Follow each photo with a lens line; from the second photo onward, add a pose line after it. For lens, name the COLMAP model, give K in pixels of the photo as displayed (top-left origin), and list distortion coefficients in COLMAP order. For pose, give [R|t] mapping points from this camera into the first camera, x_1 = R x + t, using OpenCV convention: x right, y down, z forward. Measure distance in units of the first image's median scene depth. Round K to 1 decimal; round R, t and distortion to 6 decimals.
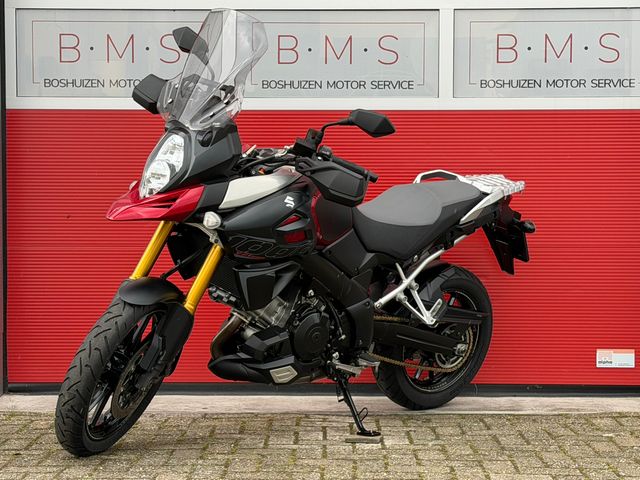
lens RADIAL K [[1400.5, 0, 327.8], [0, 1400.5, 244.8], [0, 0, 1]] dist [0.136622, 0.000000]
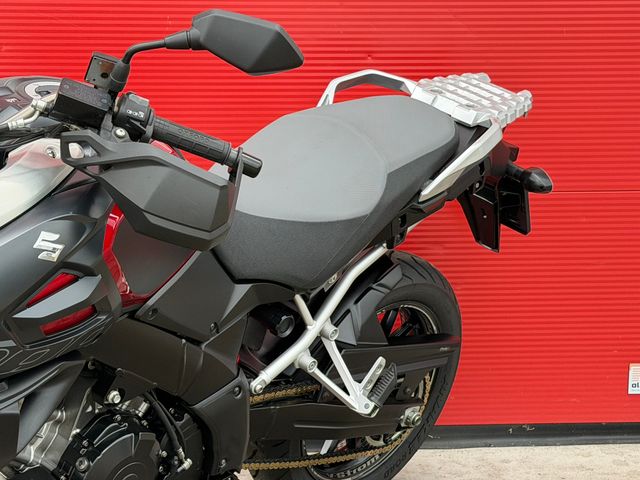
lens RADIAL K [[1400.5, 0, 331.2], [0, 1400.5, 241.5], [0, 0, 1]] dist [0.136622, 0.000000]
pose [[0.994326, -0.017514, 0.104925, 0.010777], [-0.002943, 0.981447, 0.191709, -0.100035], [-0.106336, -0.190930, 0.975827, 0.535246]]
